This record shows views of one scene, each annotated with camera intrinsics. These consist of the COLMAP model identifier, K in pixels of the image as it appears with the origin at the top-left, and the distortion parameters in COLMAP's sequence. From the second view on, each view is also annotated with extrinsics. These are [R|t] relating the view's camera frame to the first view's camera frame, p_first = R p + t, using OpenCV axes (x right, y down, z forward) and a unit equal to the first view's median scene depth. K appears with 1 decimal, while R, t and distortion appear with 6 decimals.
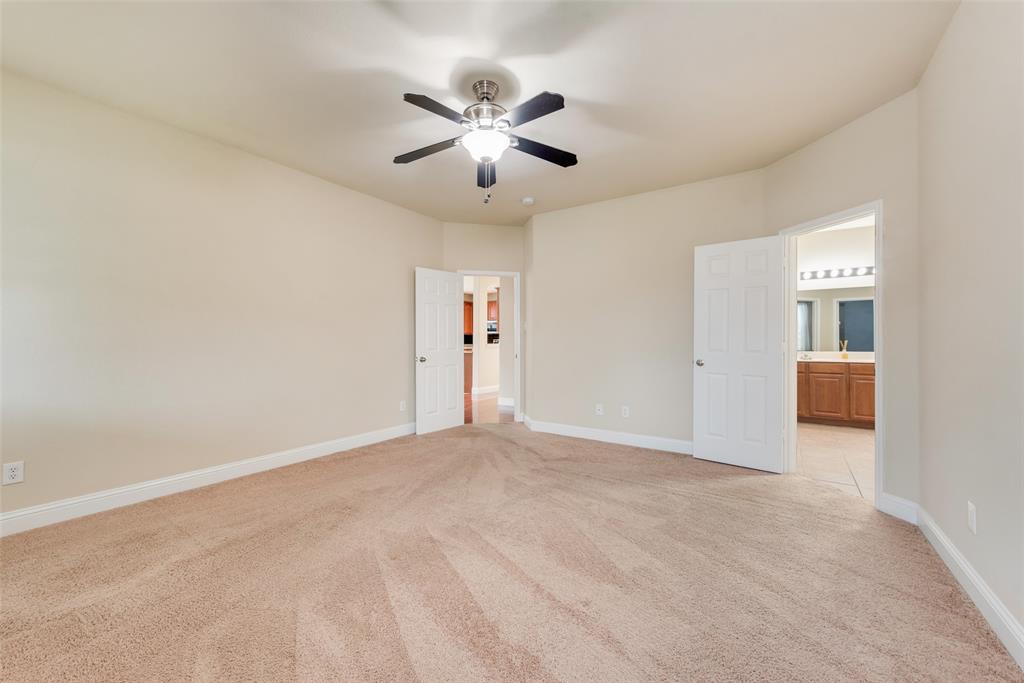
lens RADIAL K [[396.0, 0, 509.5], [0, 396.0, 337.7], [0, 0, 1]] dist [0.001198, 0.000153]
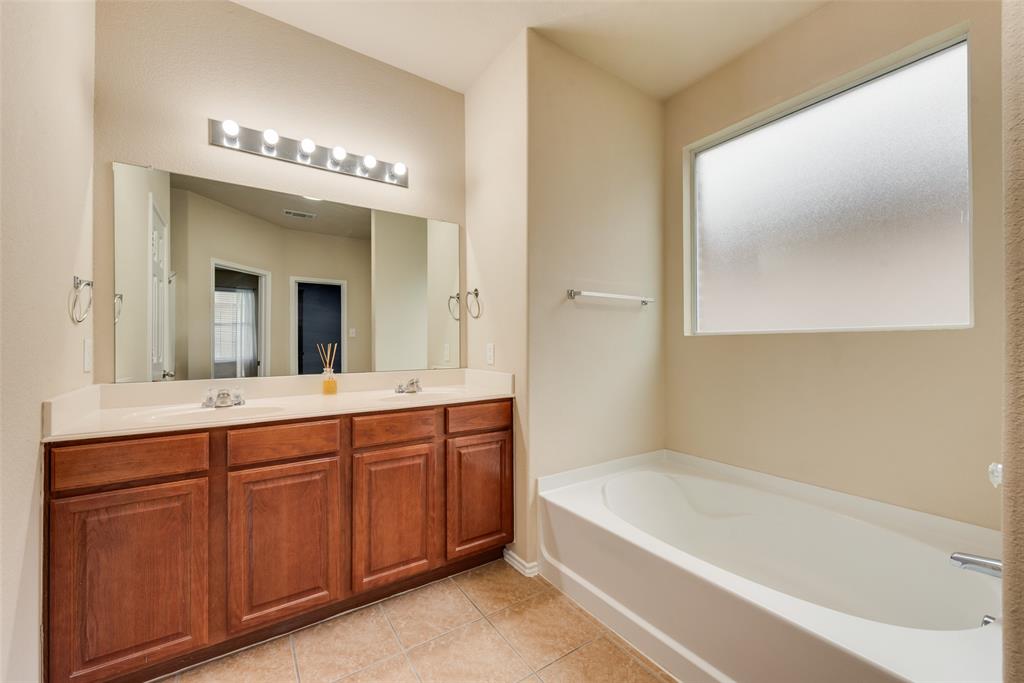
lens RADIAL K [[396.0, 0, 503.8], [0, 396.0, 337.7], [0, 0, 1]] dist [0.001198, 0.000153]
pose [[0.369555, 0.001610, 0.929207, 0.606944], [-0.004496, 0.999990, 0.000055, 0.002965], [-0.929198, -0.004199, 0.369559, 0.766441]]
